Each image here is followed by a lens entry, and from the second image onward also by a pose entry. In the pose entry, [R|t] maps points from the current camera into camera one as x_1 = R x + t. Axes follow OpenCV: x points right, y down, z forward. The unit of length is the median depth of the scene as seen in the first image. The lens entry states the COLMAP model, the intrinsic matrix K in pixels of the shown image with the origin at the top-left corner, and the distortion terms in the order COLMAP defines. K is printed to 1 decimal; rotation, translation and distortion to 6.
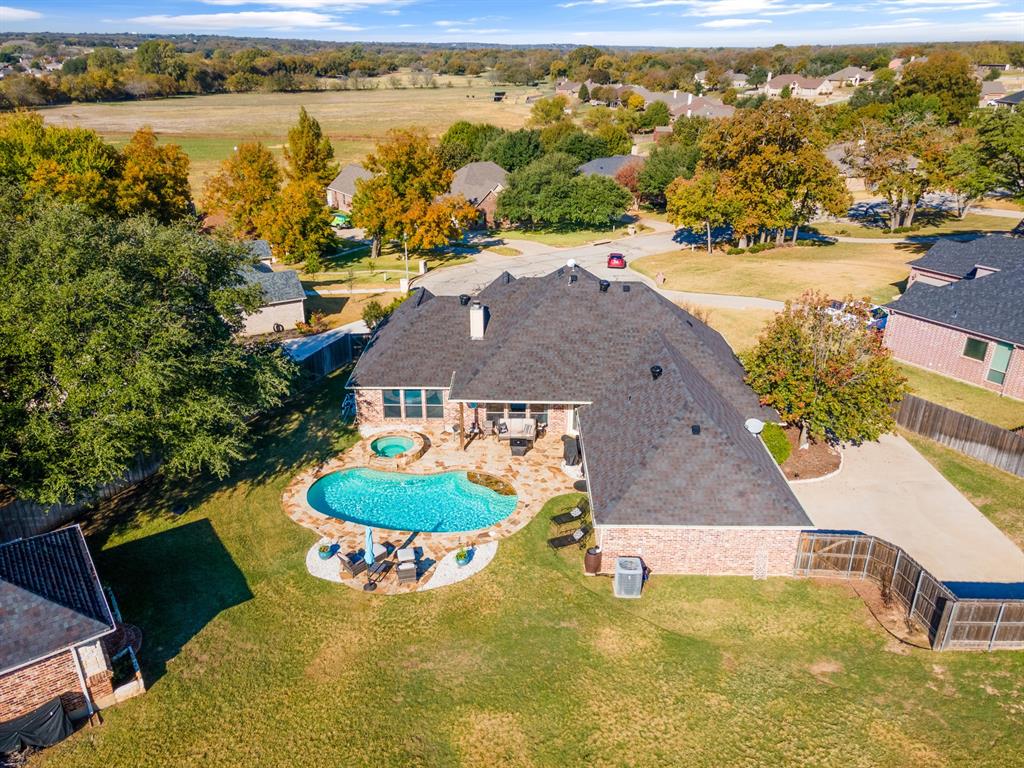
lens RADIAL K [[739.5, 0, 512.0], [0, 739.5, 384.0], [0, 0, 1]] dist [0.049943, 0.005783]
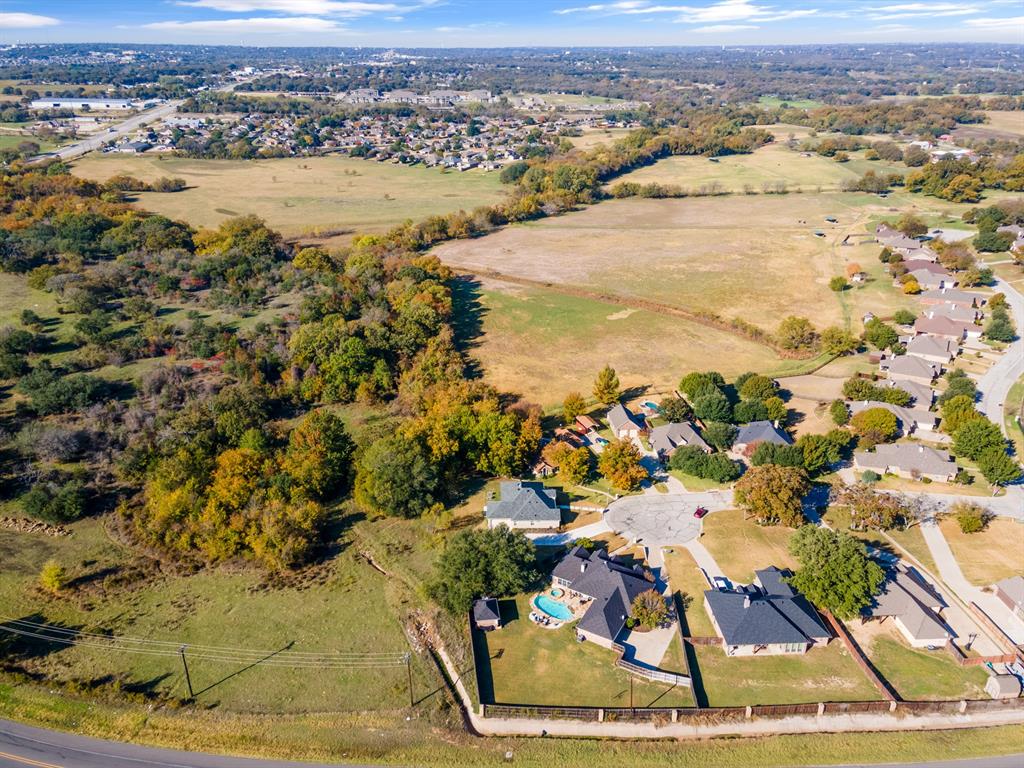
lens RADIAL K [[739.5, 0, 512.0], [0, 739.5, 384.0], [0, 0, 1]] dist [0.049943, 0.005783]
pose [[0.880282, 0.195440, -0.432326, 0.643241], [-0.193728, 0.979856, 0.048499, -0.653390], [0.433096, 0.041061, 0.900412, -1.585207]]
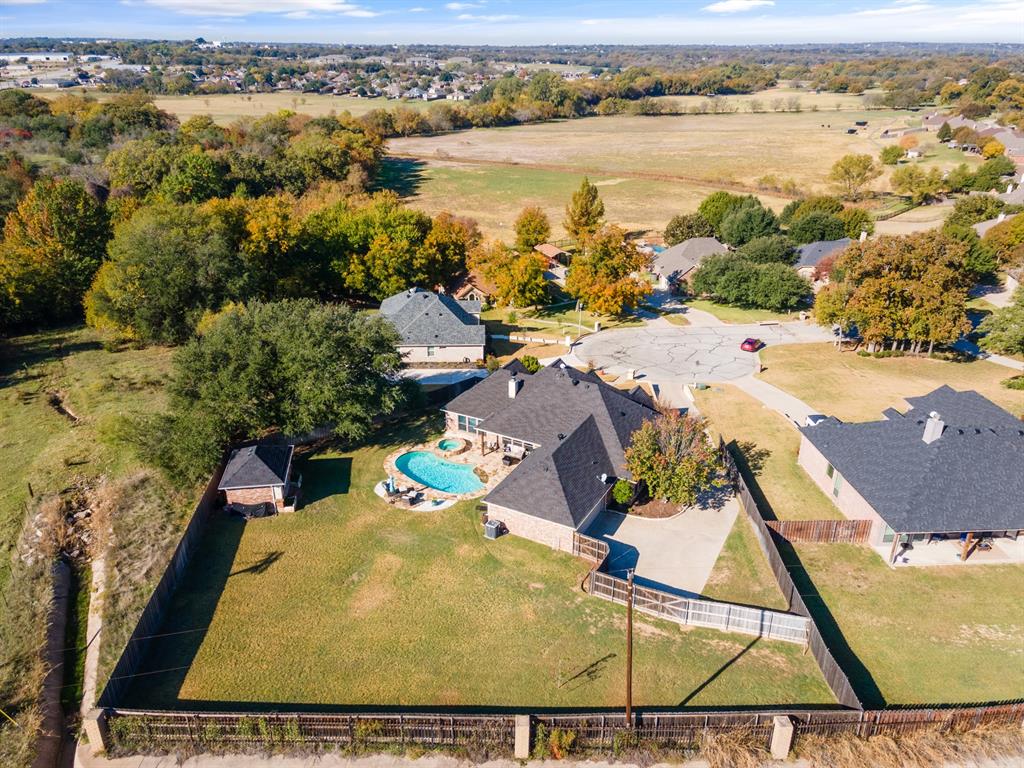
lens RADIAL K [[739.5, 0, 512.0], [0, 739.5, 384.0], [0, 0, 1]] dist [0.049943, 0.005783]
pose [[0.886792, 0.189145, -0.421692, 0.376933], [-0.190290, 0.980920, 0.039813, -0.088268], [0.421177, 0.044938, 0.905865, -0.331806]]
